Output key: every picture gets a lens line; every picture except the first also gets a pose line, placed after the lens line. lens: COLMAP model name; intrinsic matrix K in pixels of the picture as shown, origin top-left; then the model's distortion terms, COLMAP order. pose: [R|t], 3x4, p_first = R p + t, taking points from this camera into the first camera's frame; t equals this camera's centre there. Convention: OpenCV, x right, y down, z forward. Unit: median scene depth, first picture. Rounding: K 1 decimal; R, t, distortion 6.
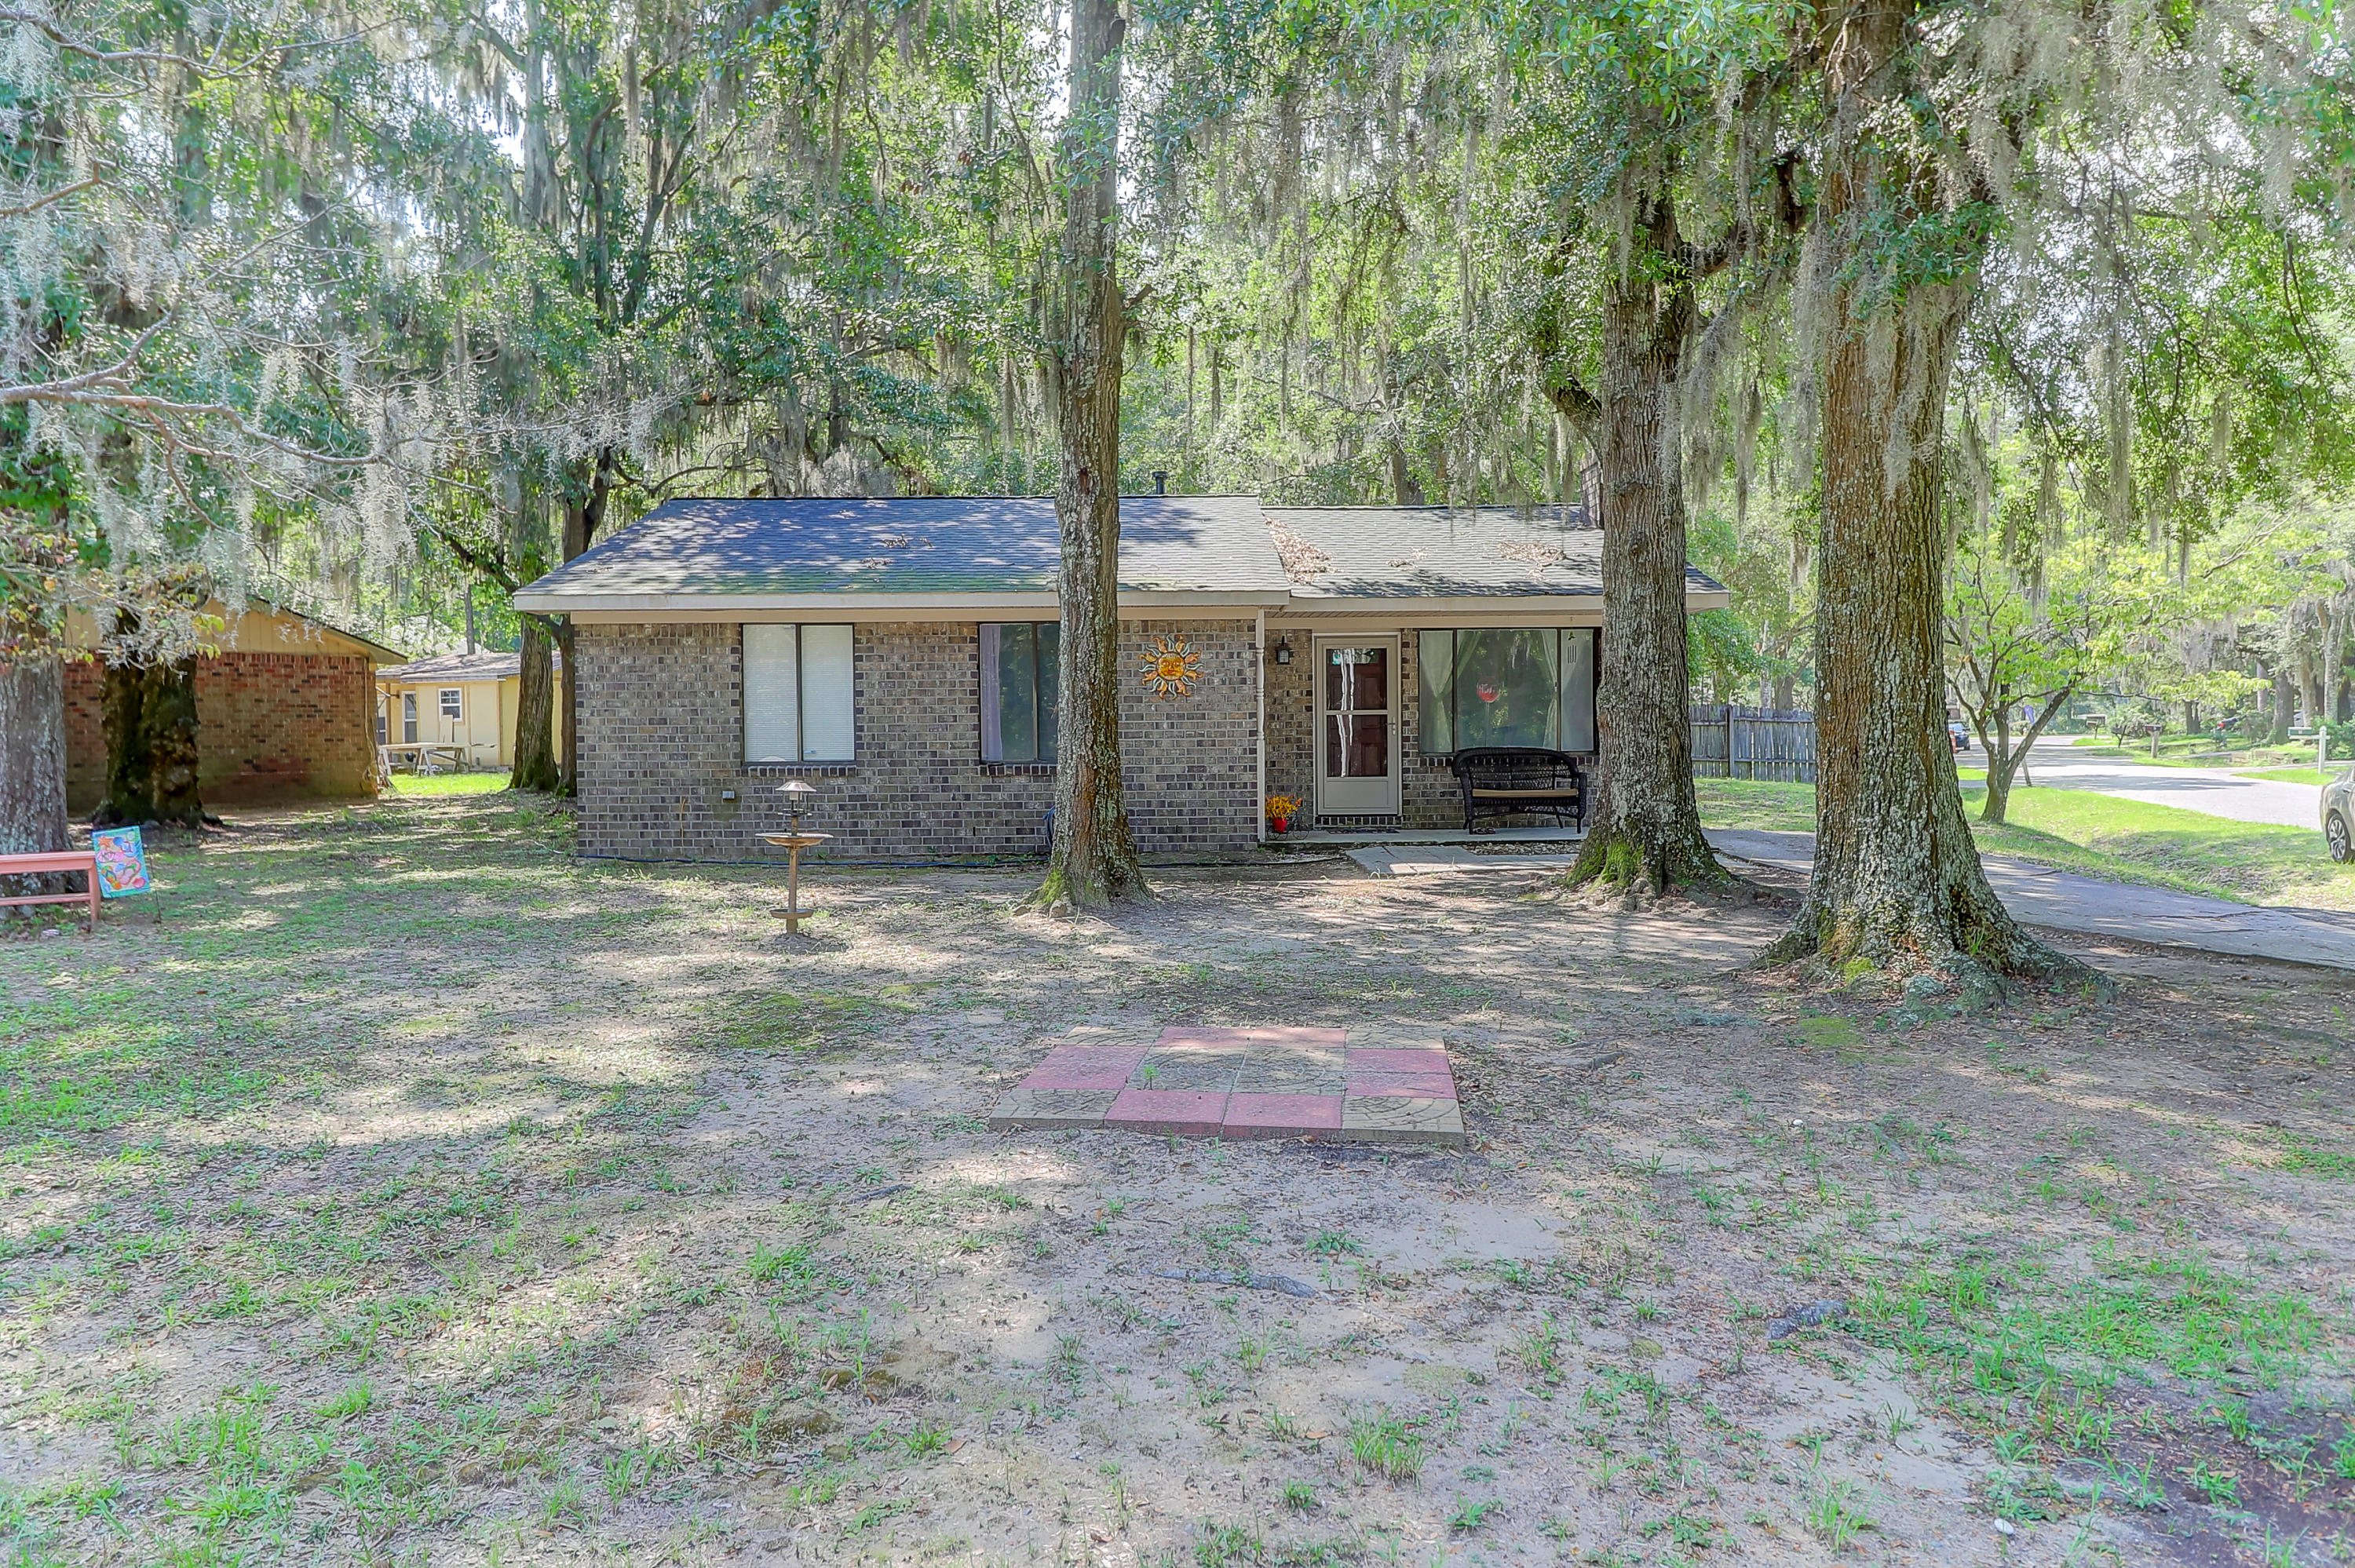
lens RADIAL K [[1494.7, 0, 1215.9], [0, 1494.7, 785.7], [0, 0, 1]] dist [0.004475, 0.001068]
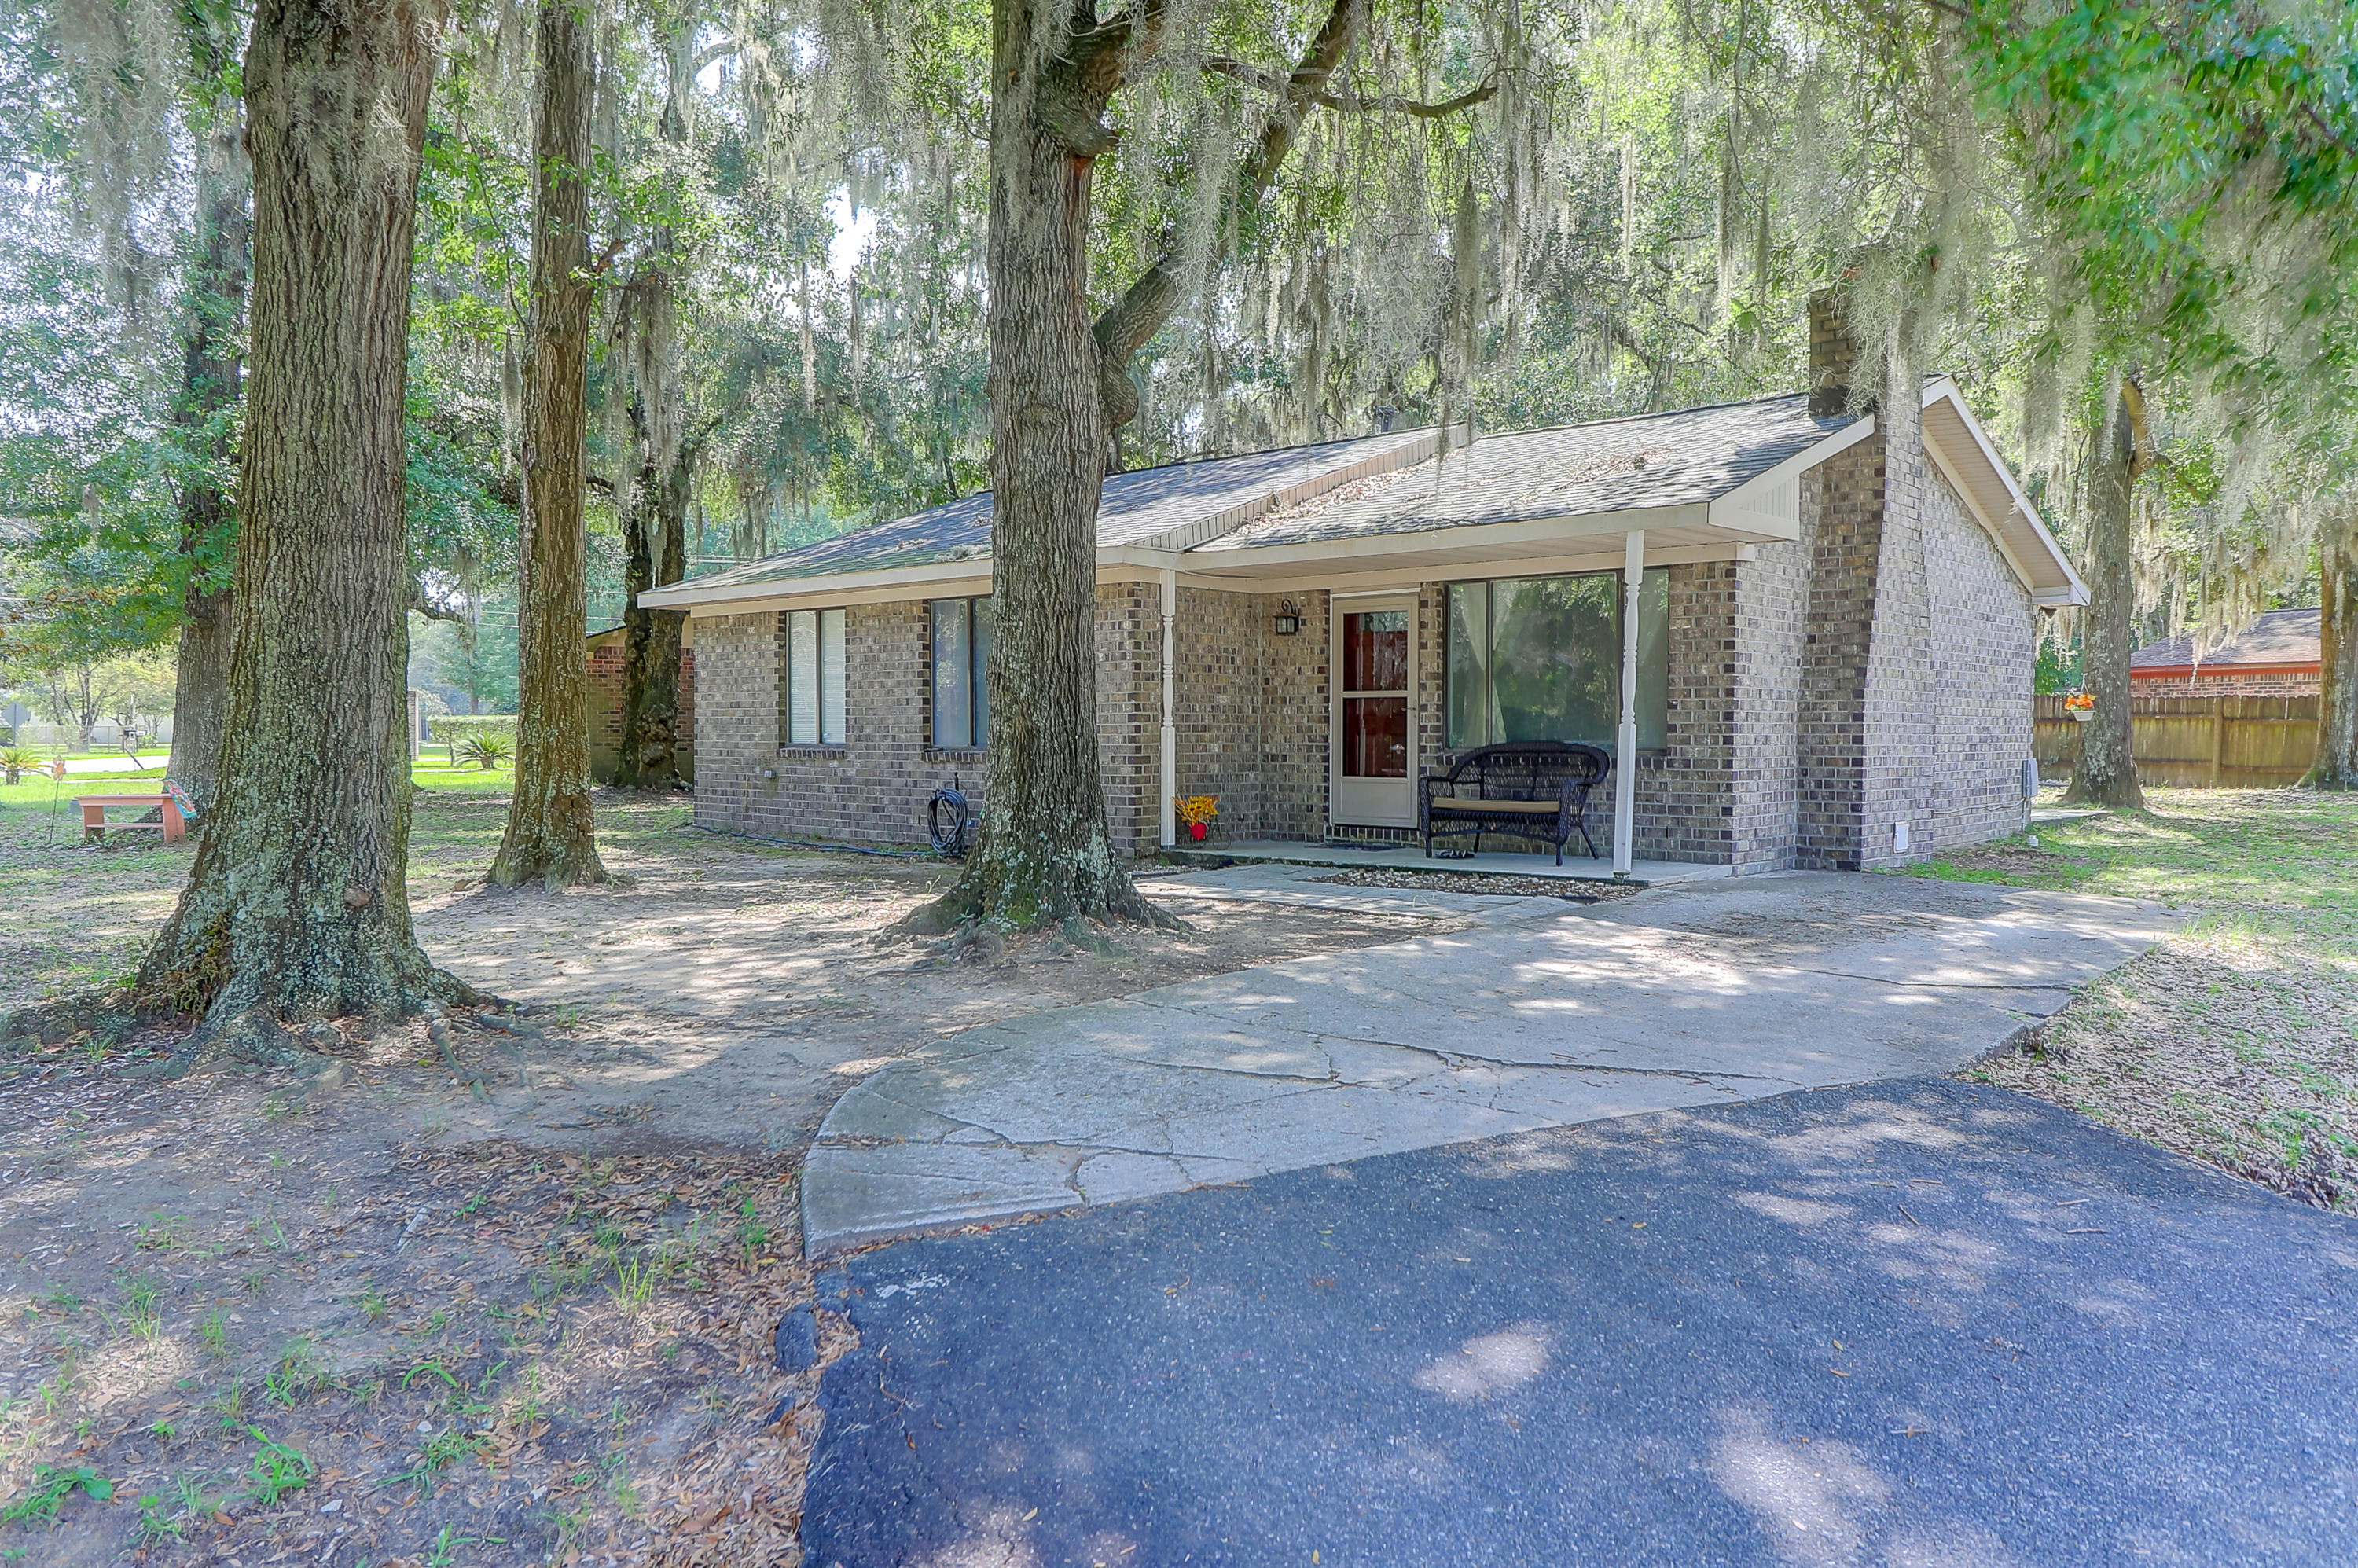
lens RADIAL K [[1623.9, 0, 1165.1], [0, 1623.9, 778.5], [0, 0, 1]] dist [-0.003440, -0.002122]
pose [[0.708851, 0.031189, -0.704669, 0.697207], [-0.036501, 0.999305, 0.007512, -0.008746], [0.704414, 0.020396, 0.709497, 0.372997]]
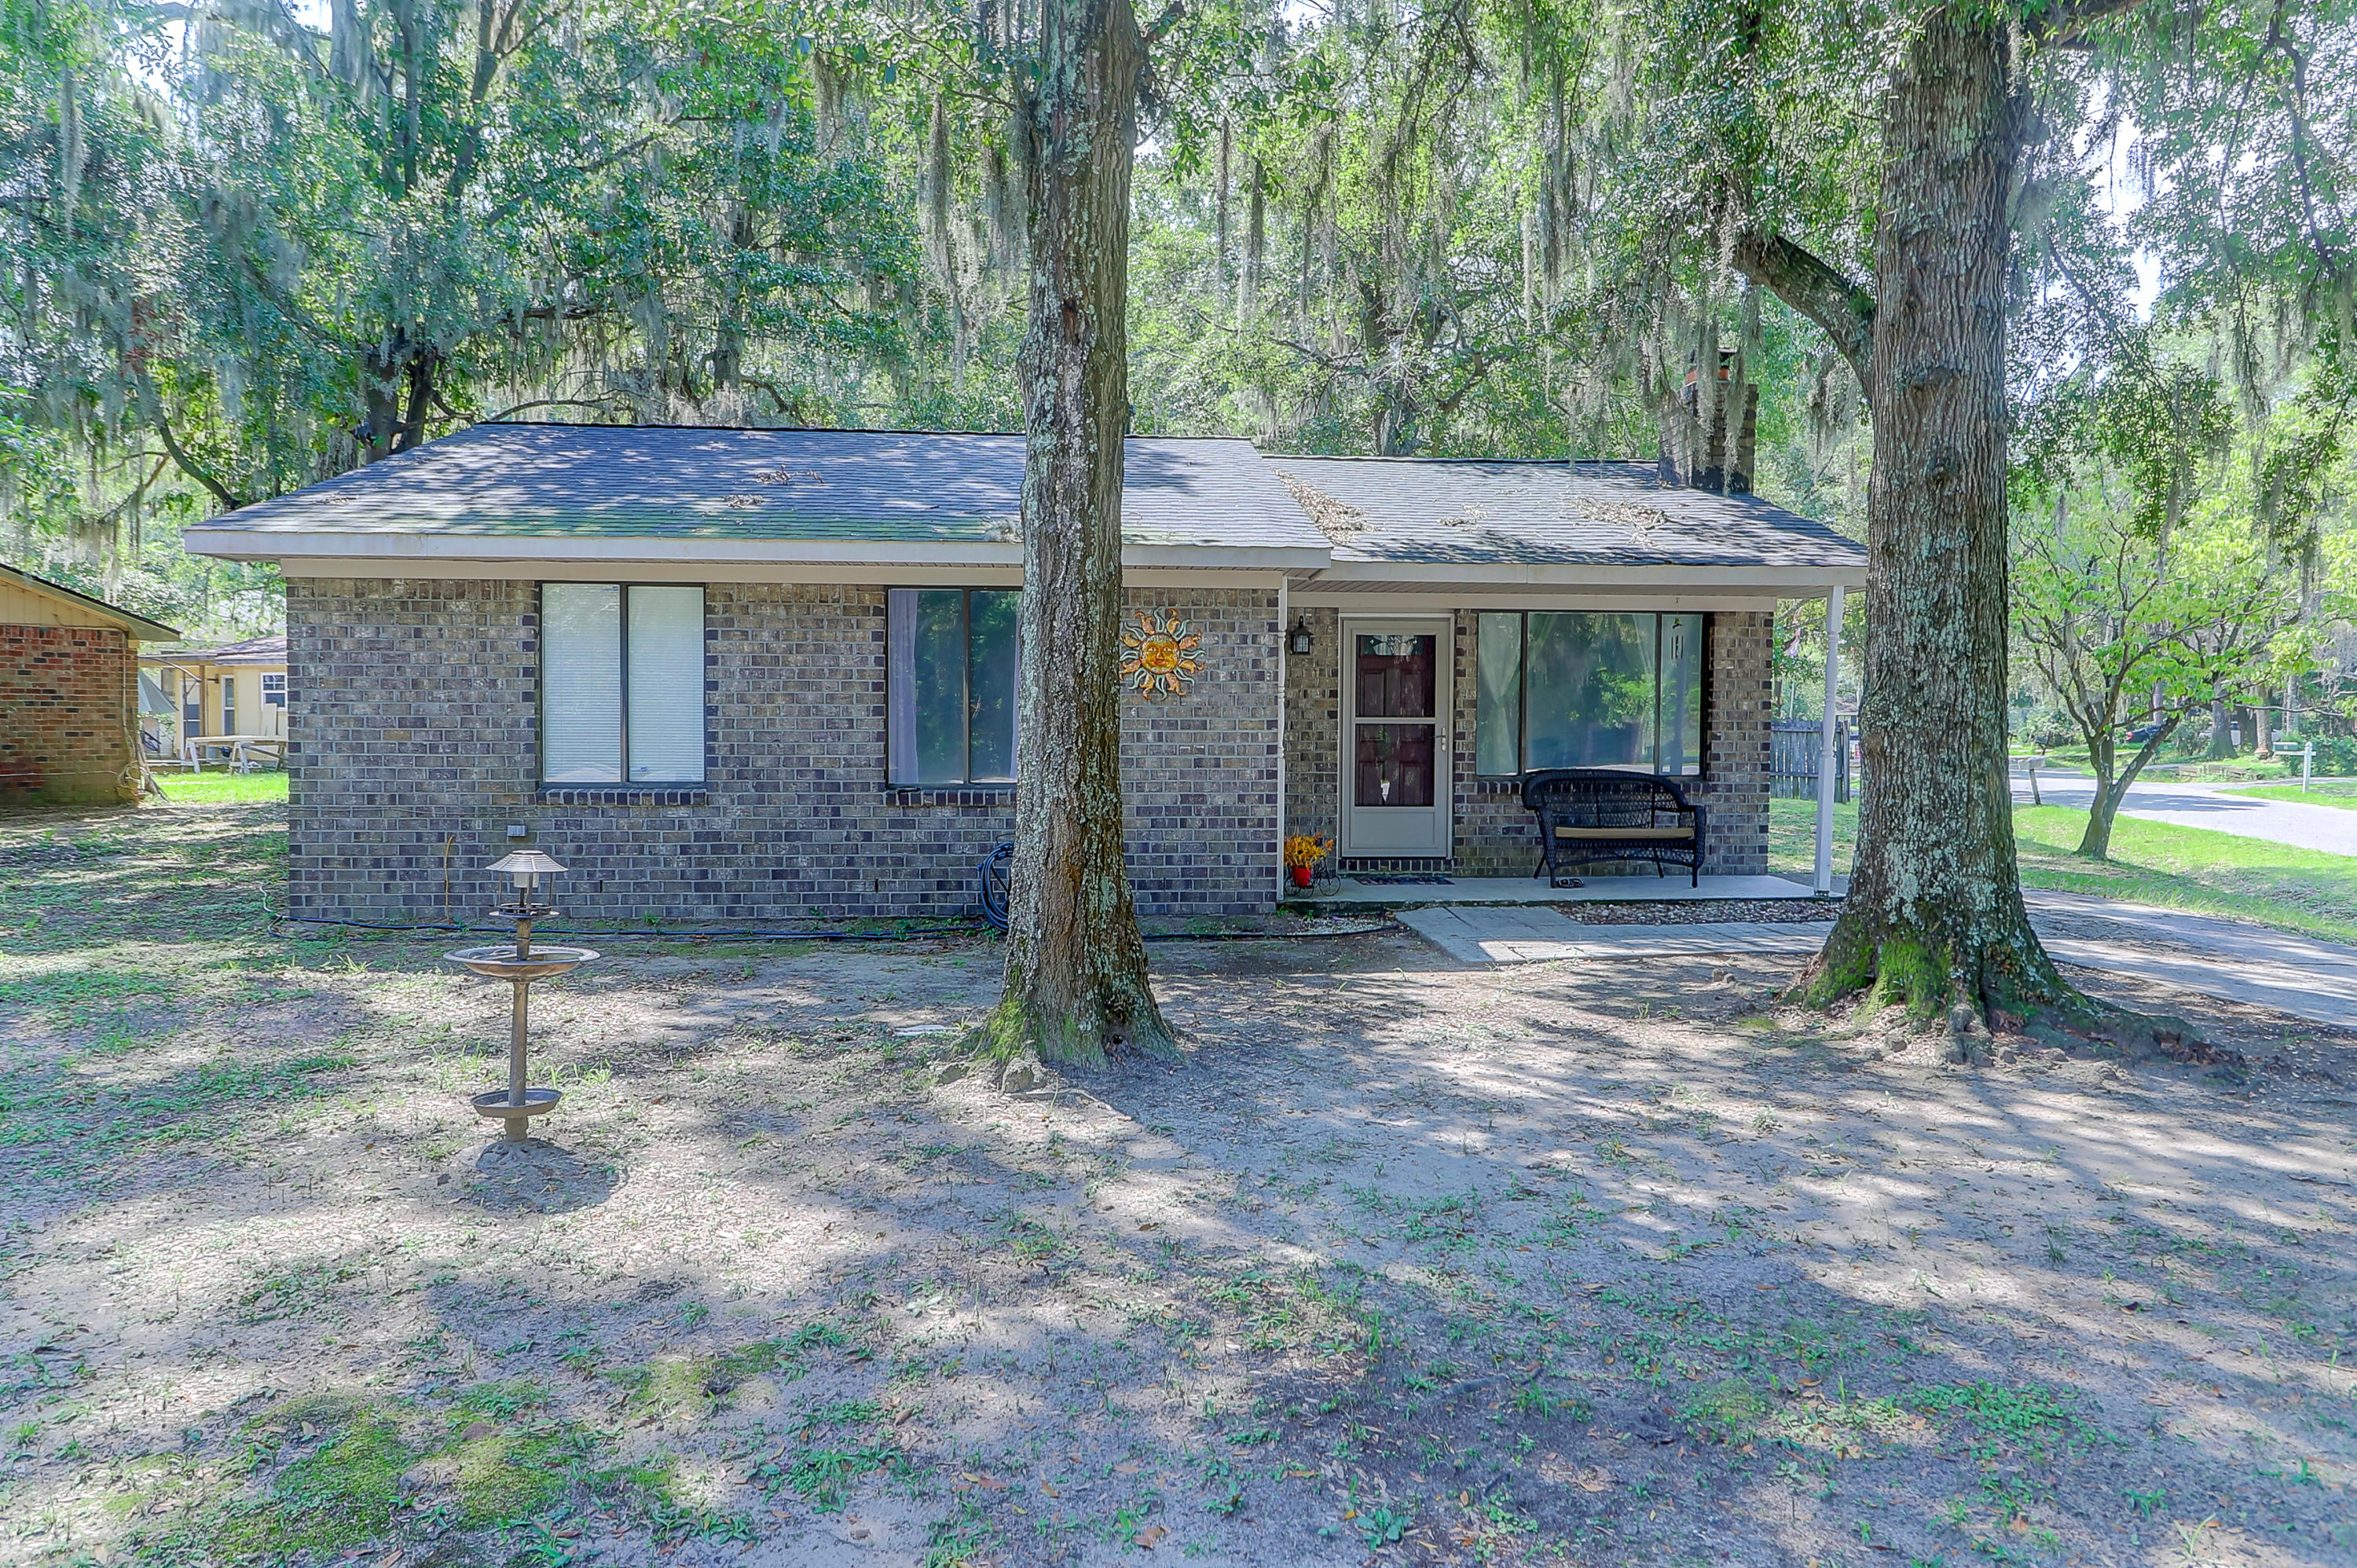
lens RADIAL K [[1503.1, 0, 1178.5], [0, 1503.1, 784.0], [0, 0, 1]] dist [-0.004642, -0.002666]
pose [[0.999408, 0.012568, 0.032029, -0.043099], [-0.012587, 0.999921, 0.000384, -0.018575], [-0.032022, -0.000787, 0.999487, 0.289504]]
